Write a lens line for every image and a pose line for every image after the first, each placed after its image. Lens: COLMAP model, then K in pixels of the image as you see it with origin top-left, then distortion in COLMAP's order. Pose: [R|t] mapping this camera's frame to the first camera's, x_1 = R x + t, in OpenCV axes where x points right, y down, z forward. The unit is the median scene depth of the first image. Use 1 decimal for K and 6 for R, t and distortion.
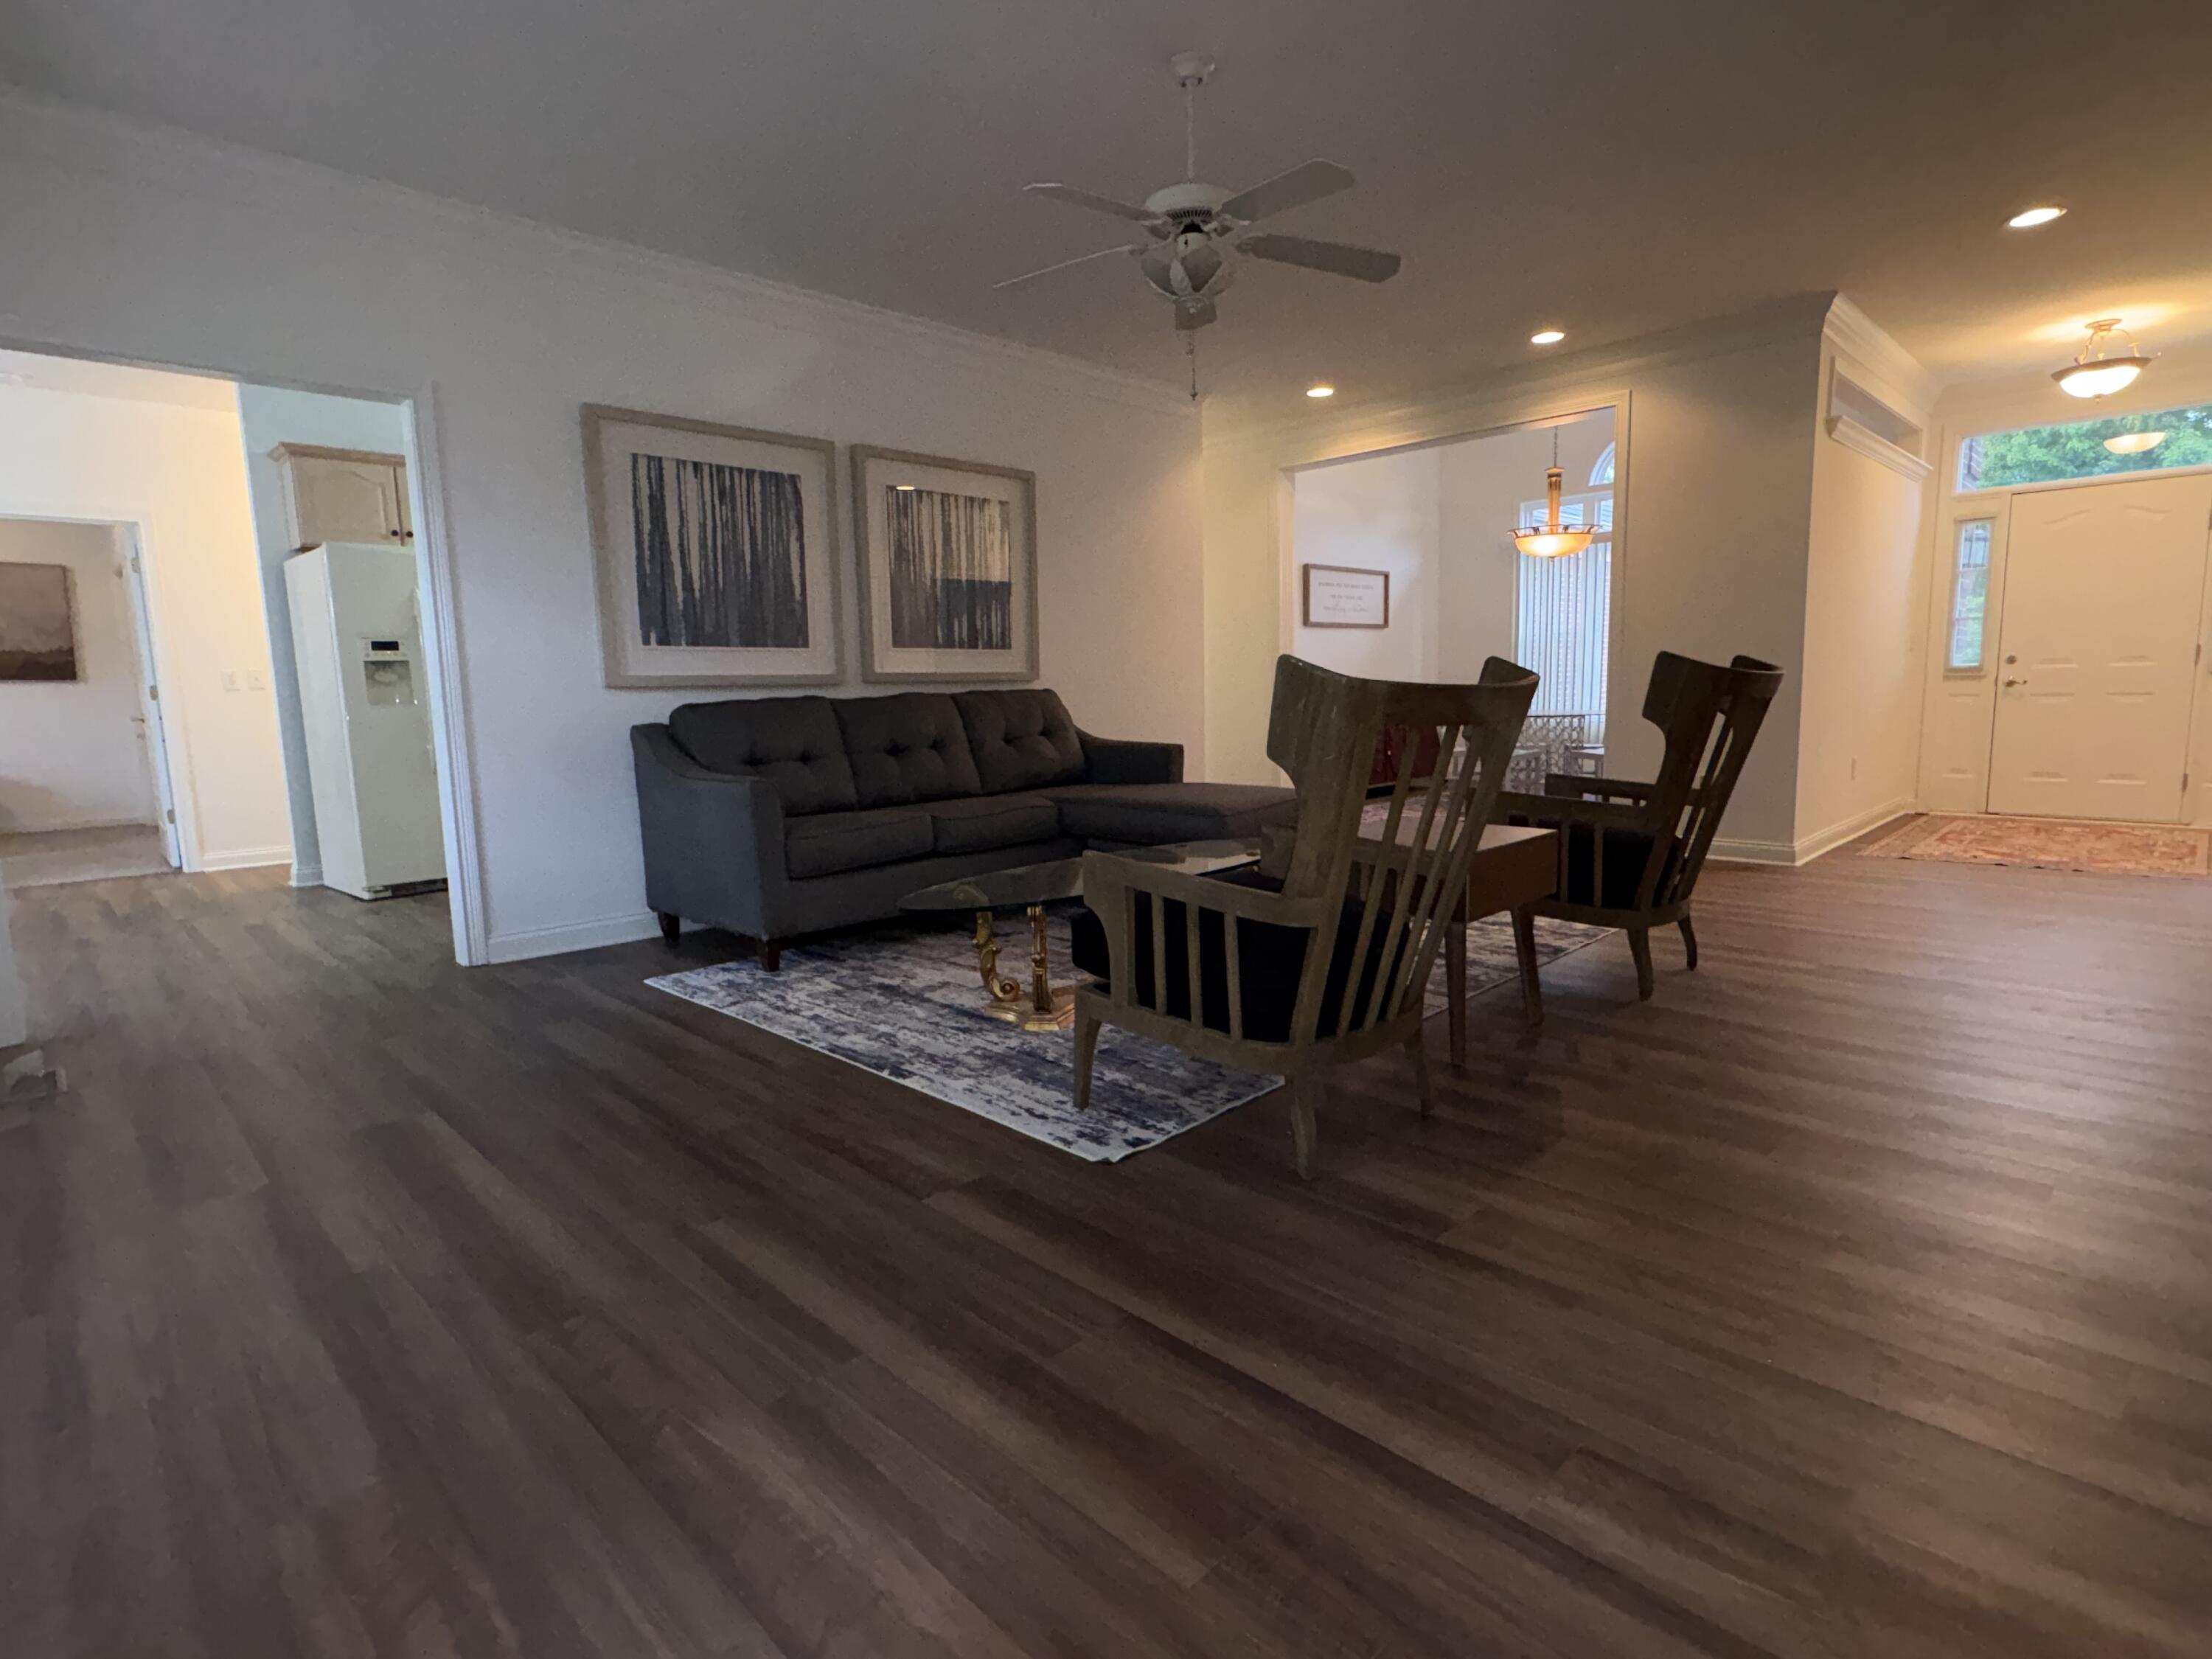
lens RADIAL K [[1116.0, 0, 1106.0], [0, 1116.0, 829.5], [0, 0, 1]] dist [0.002965, -0.000757]
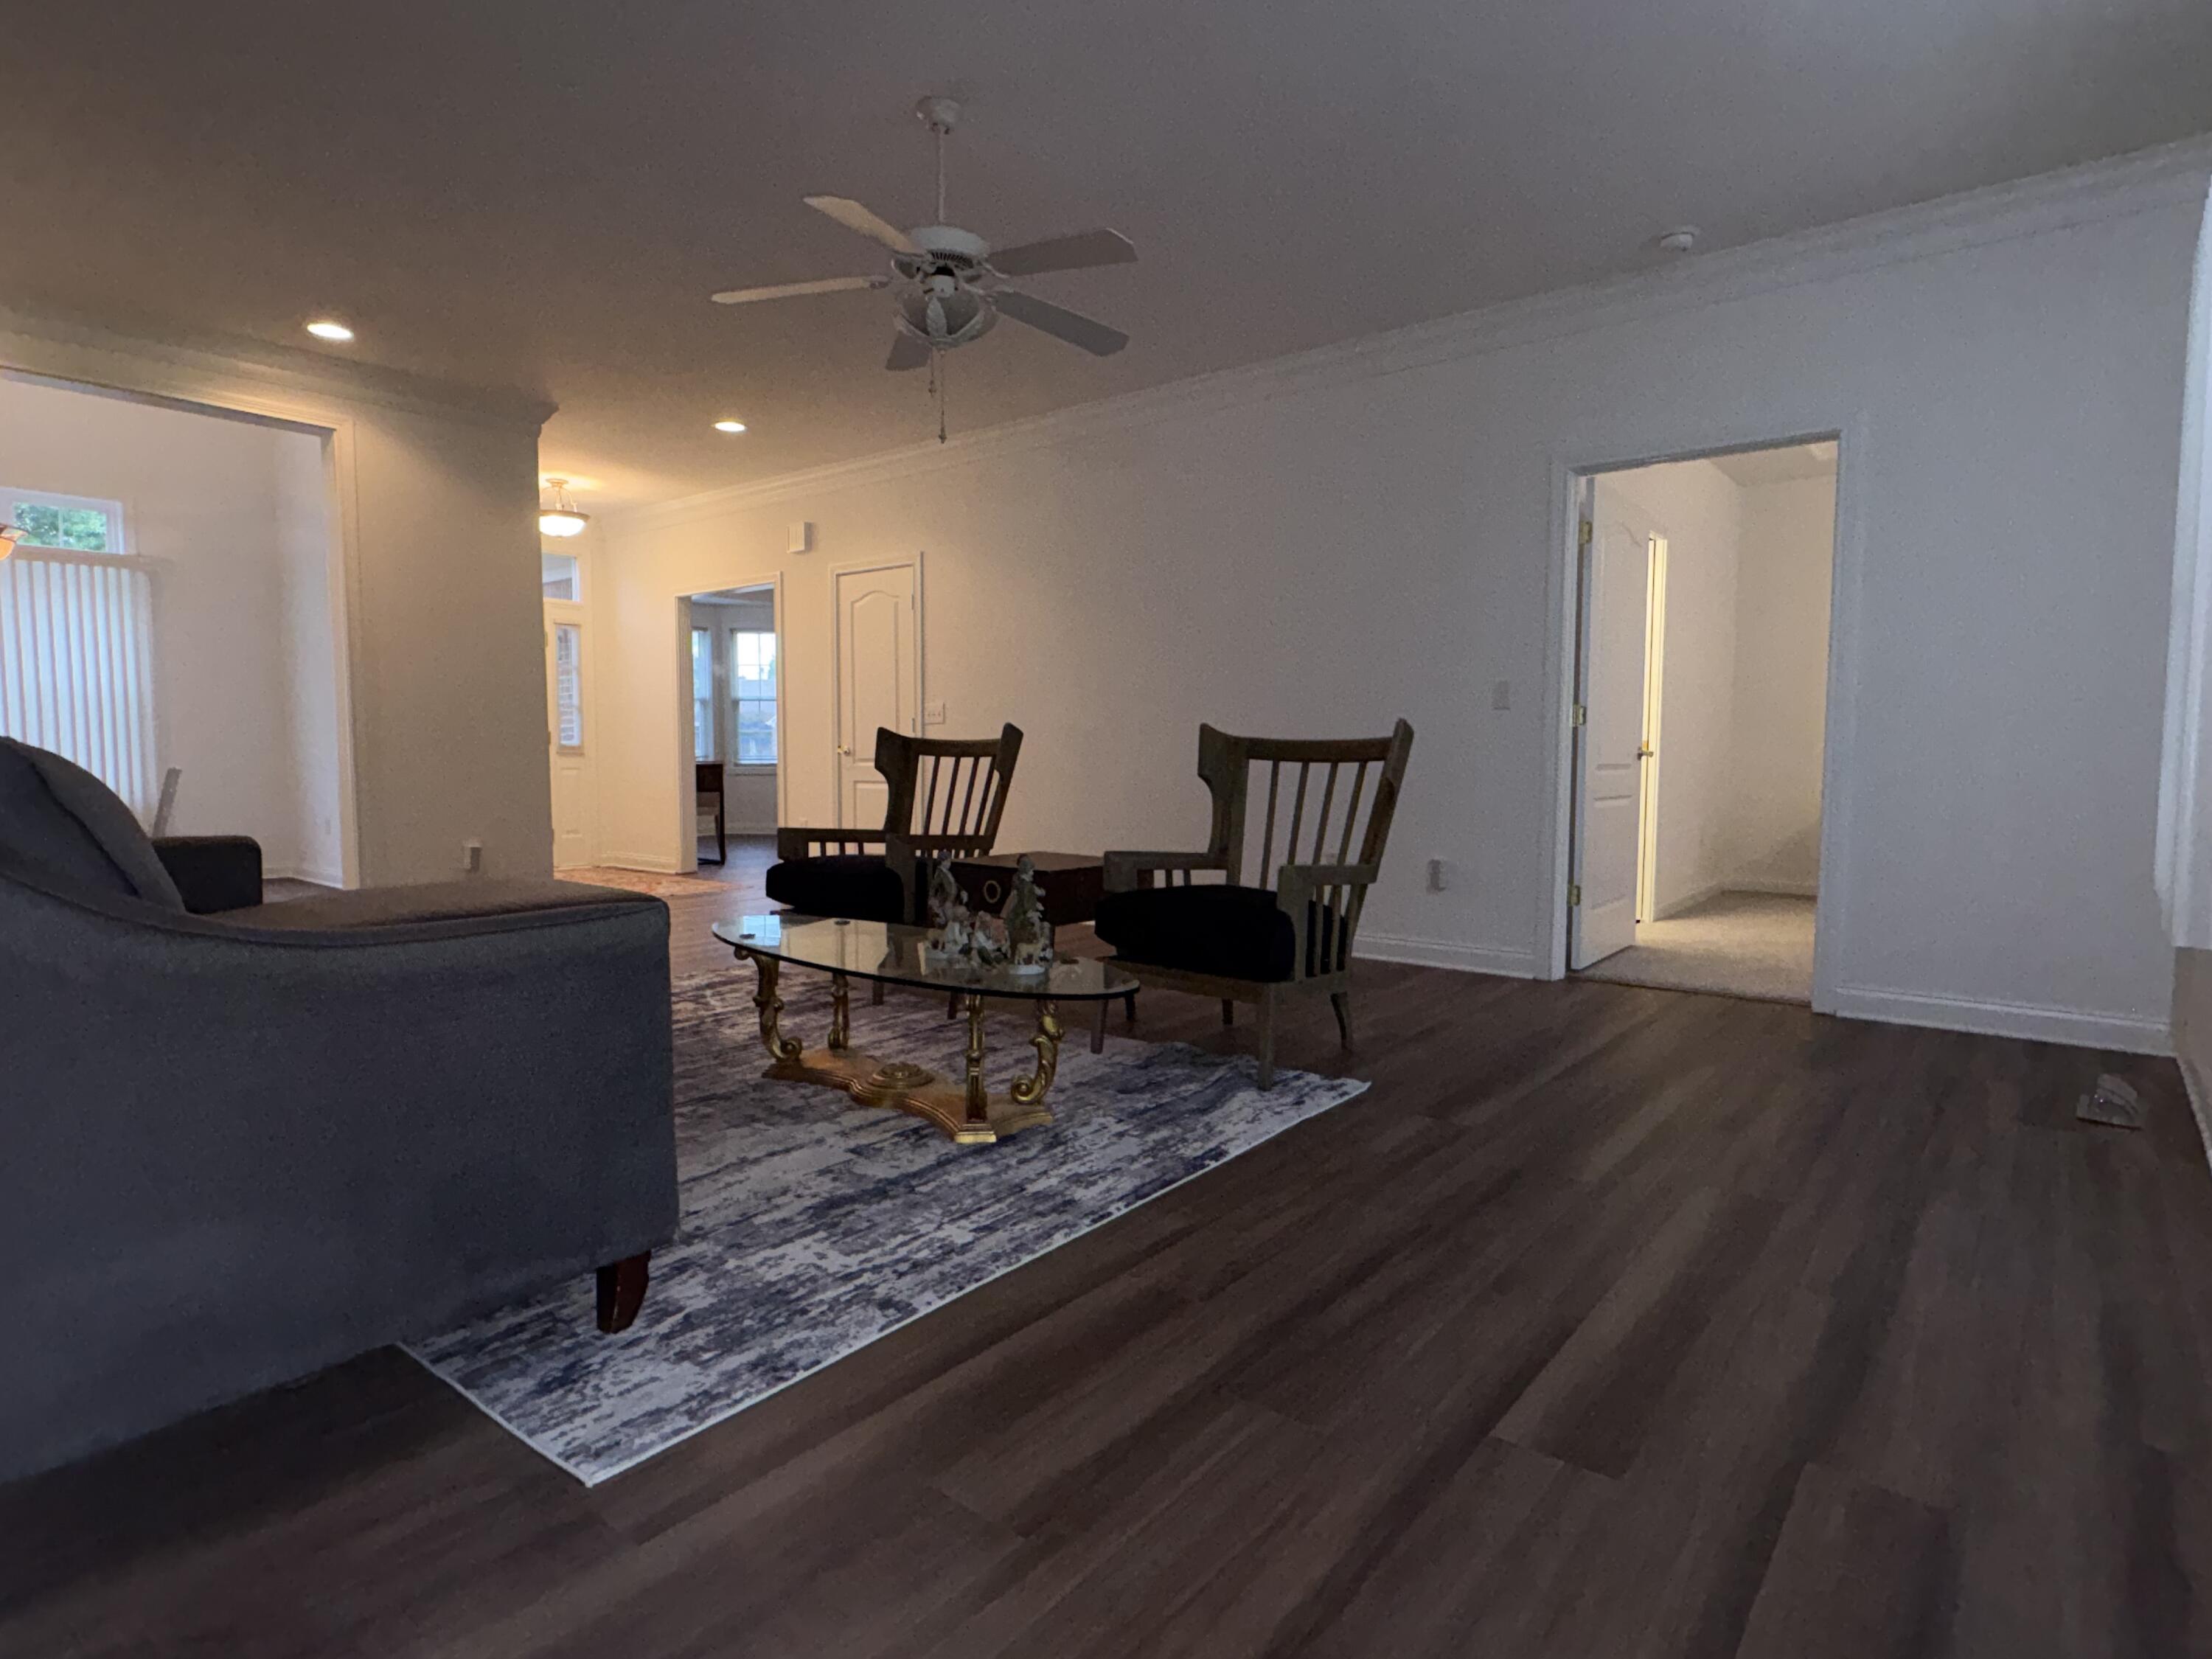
lens RADIAL K [[1180.6, 0, 1106.0], [0, 1180.6, 829.5], [0, 0, 1]] dist [-0.003447, 0.000132]
pose [[-0.109792, -0.046139, 0.992883, -0.995188], [0.130867, 0.989555, 0.060456, -0.097073], [-0.985302, 0.136573, -0.102607, 1.039633]]
